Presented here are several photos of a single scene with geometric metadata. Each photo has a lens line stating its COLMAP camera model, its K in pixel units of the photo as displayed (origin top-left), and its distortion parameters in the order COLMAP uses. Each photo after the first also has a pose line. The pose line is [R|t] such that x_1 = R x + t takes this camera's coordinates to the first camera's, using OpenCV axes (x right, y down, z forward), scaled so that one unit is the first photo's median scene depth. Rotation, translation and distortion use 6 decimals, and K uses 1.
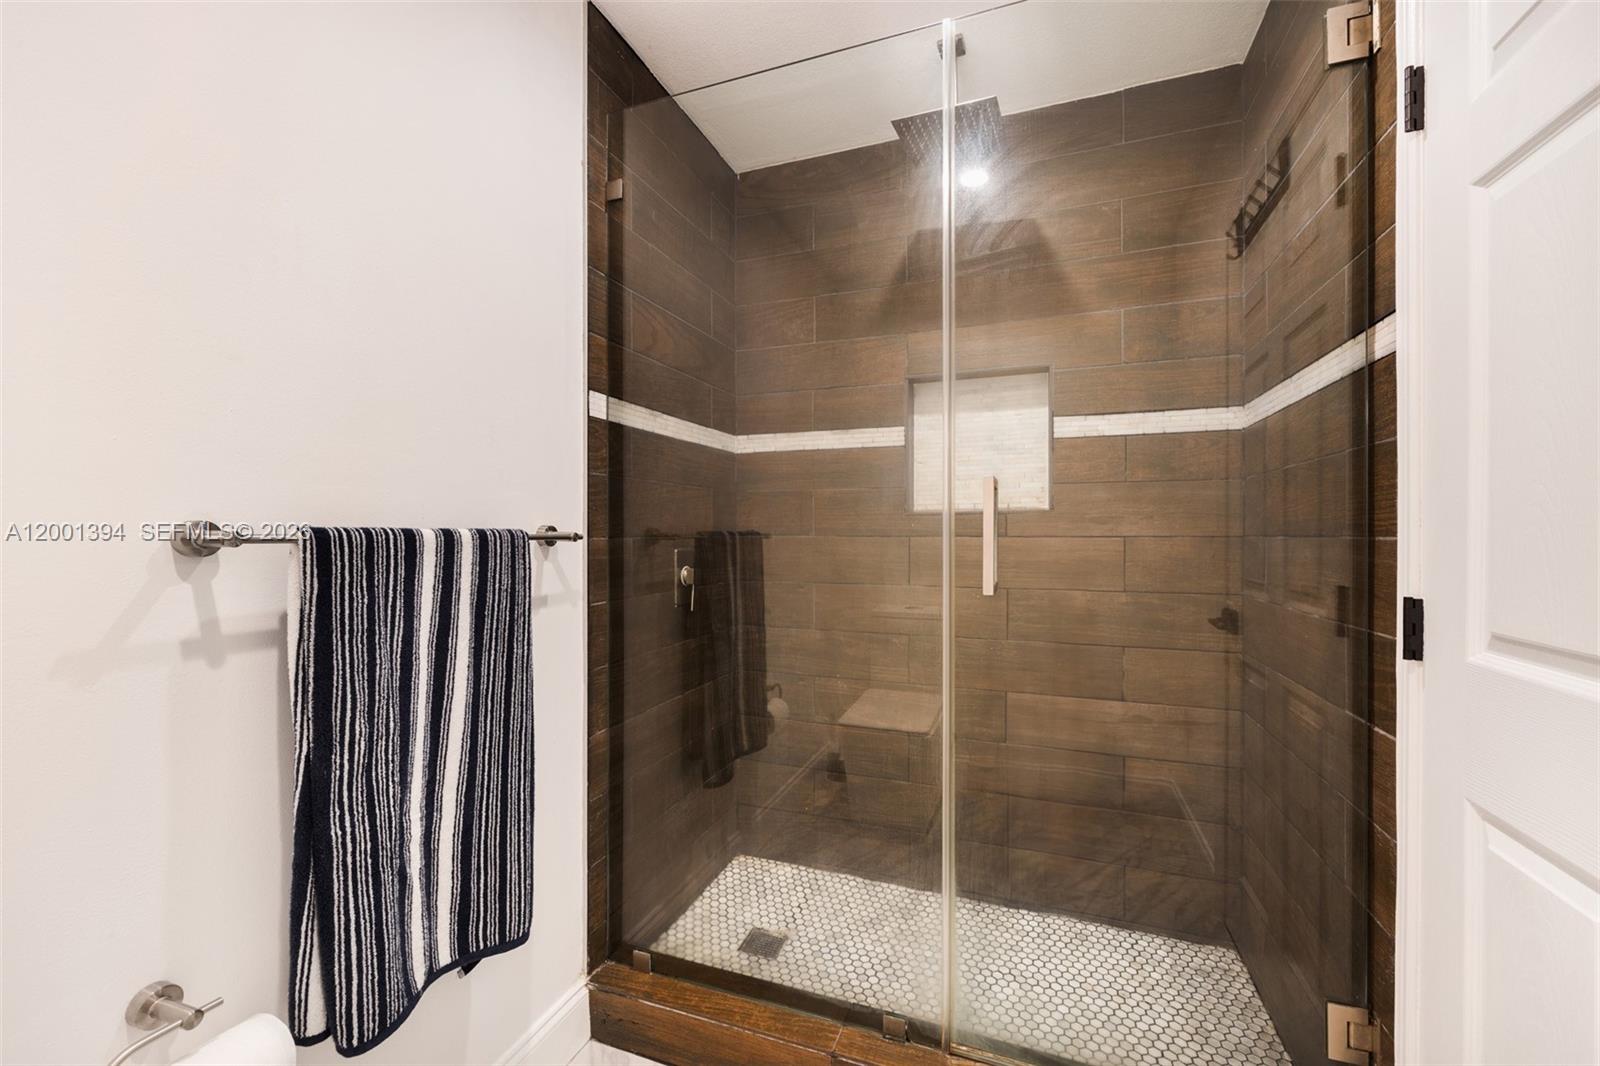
lens RADIAL K [[652.4, 0, 802.7], [0, 652.4, 533.7], [0, 0, 1]] dist [-0.002341, -0.000063]
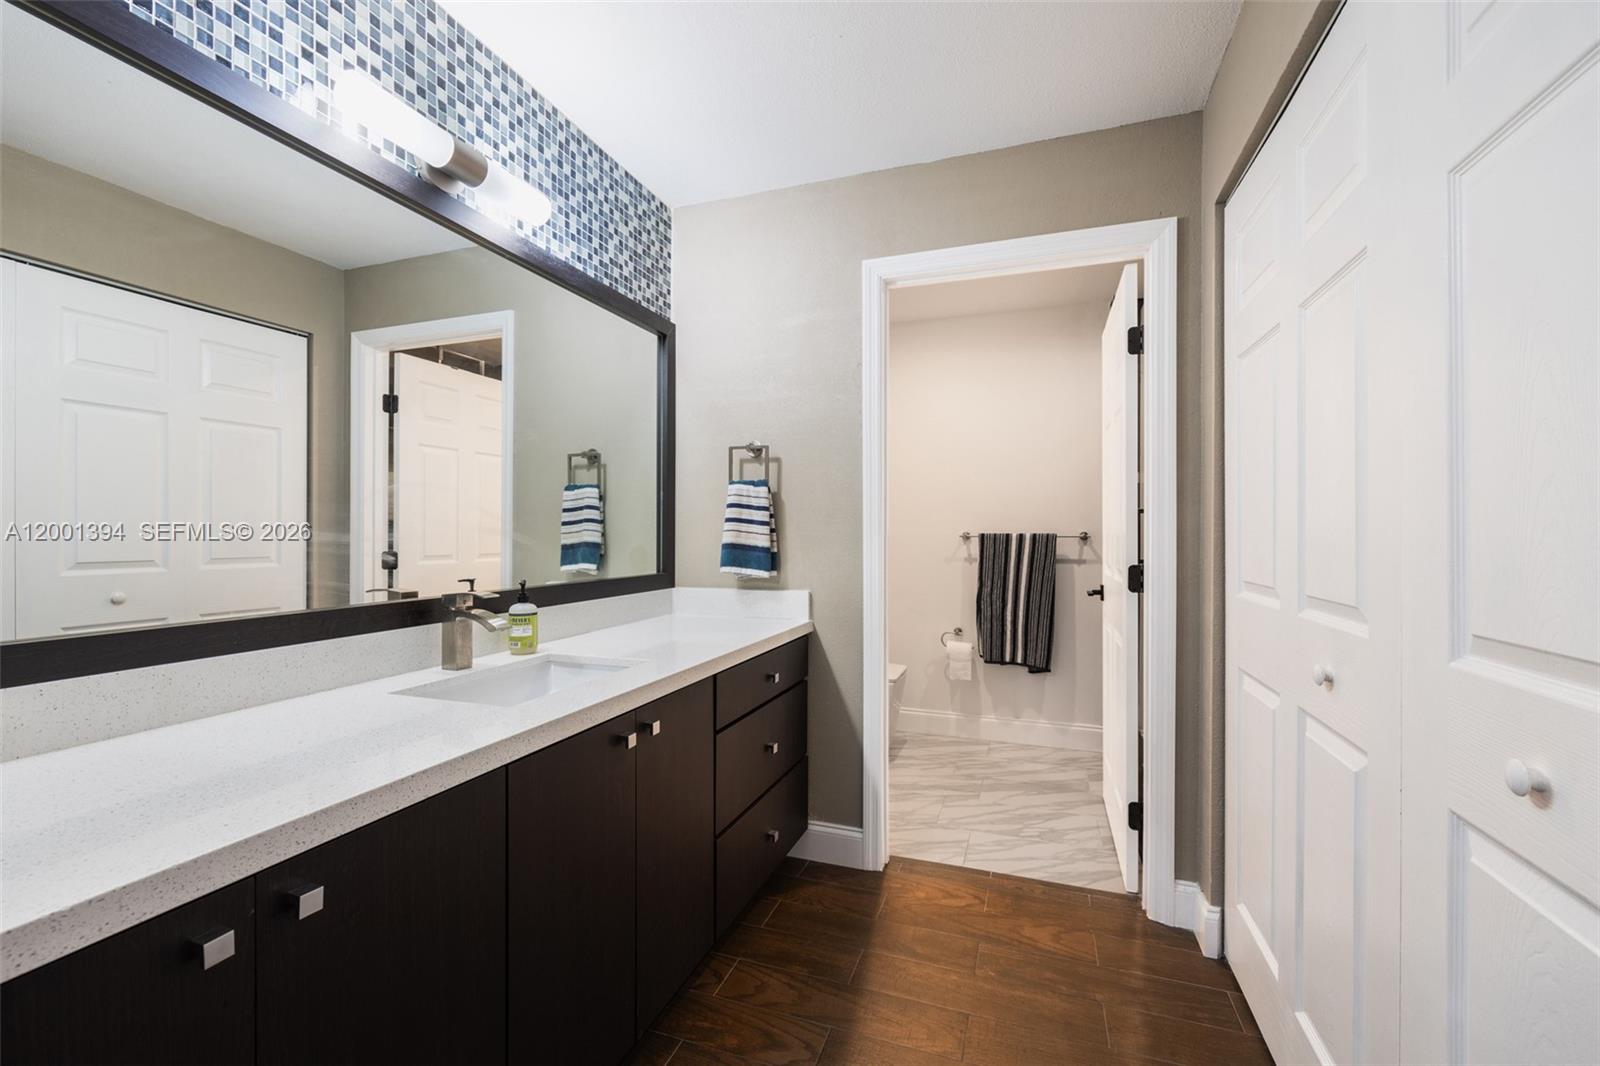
lens RADIAL K [[652.4, 0, 802.7], [0, 652.4, 533.7], [0, 0, 1]] dist [-0.002341, -0.000063]
pose [[0.001031, 0.007758, -0.999969, 3.148684], [0.004787, 0.999958, 0.007763, -0.042032], [0.999988, -0.004795, 0.000994, -0.130586]]
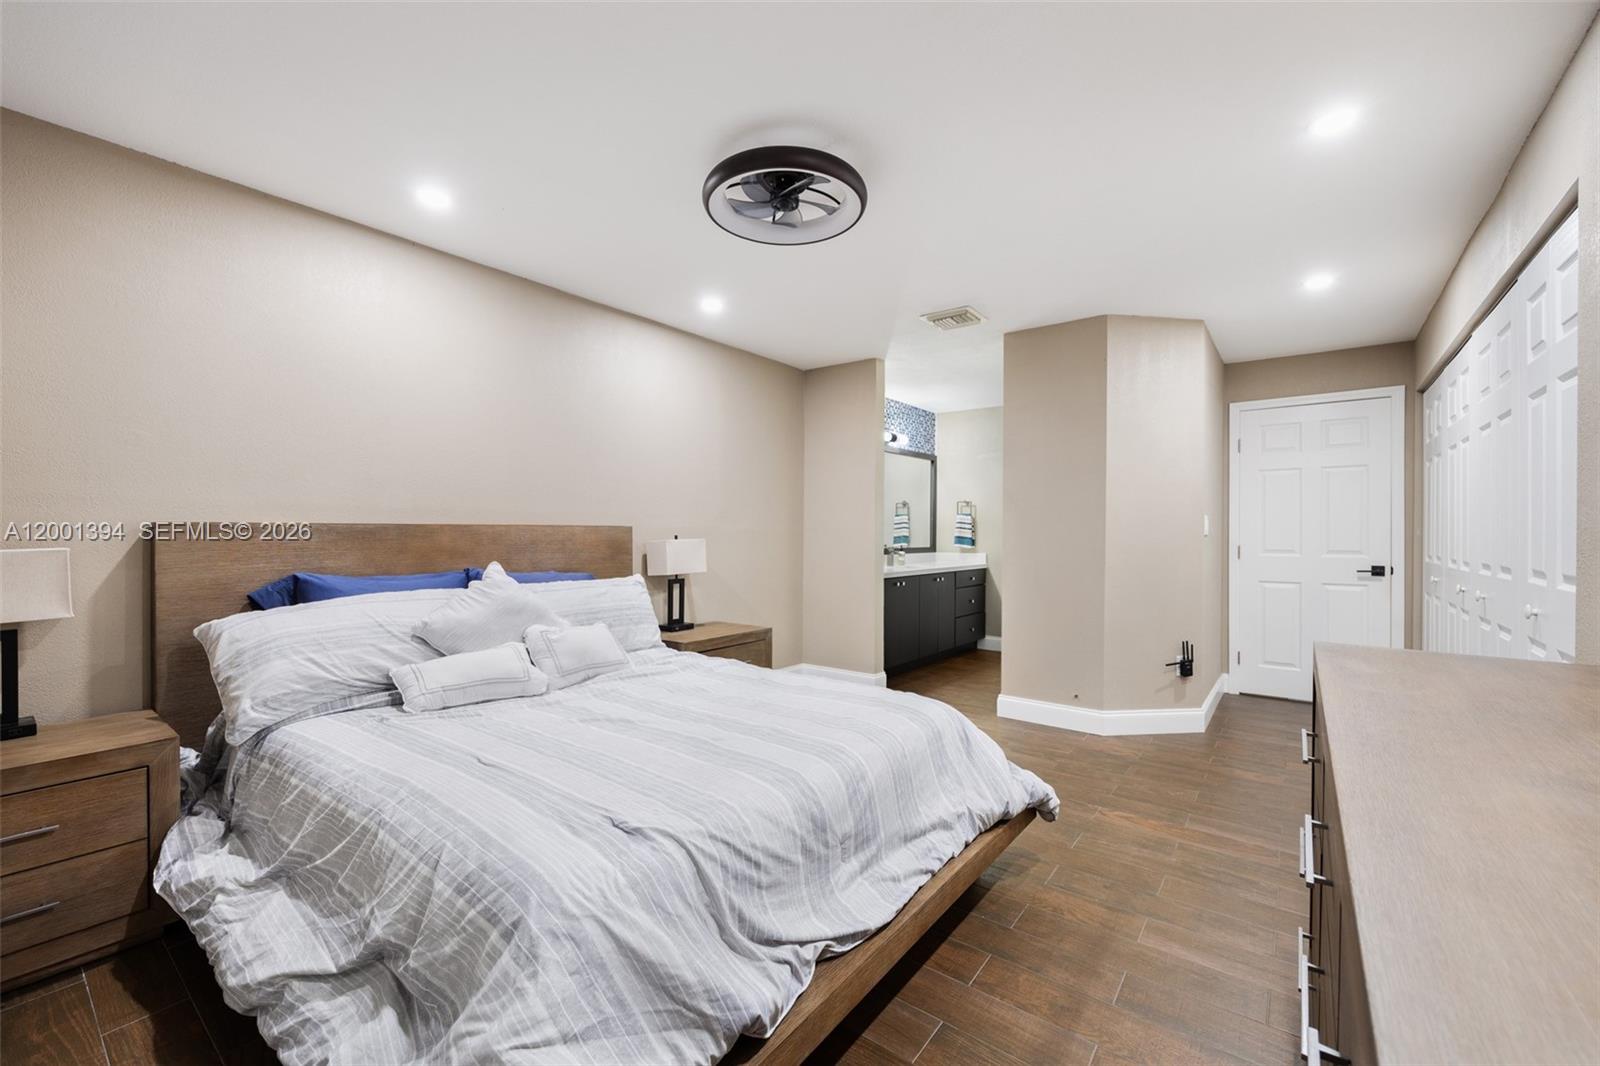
lens RADIAL K [[652.4, 0, 802.7], [0, 652.4, 533.7], [0, 0, 1]] dist [-0.002341, -0.000063]
pose [[-0.304094, 0.006701, -0.952619, 9.768539], [0.000117, 0.999976, 0.006996, -0.069994], [0.952642, 0.002016, -0.304087, 0.255660]]
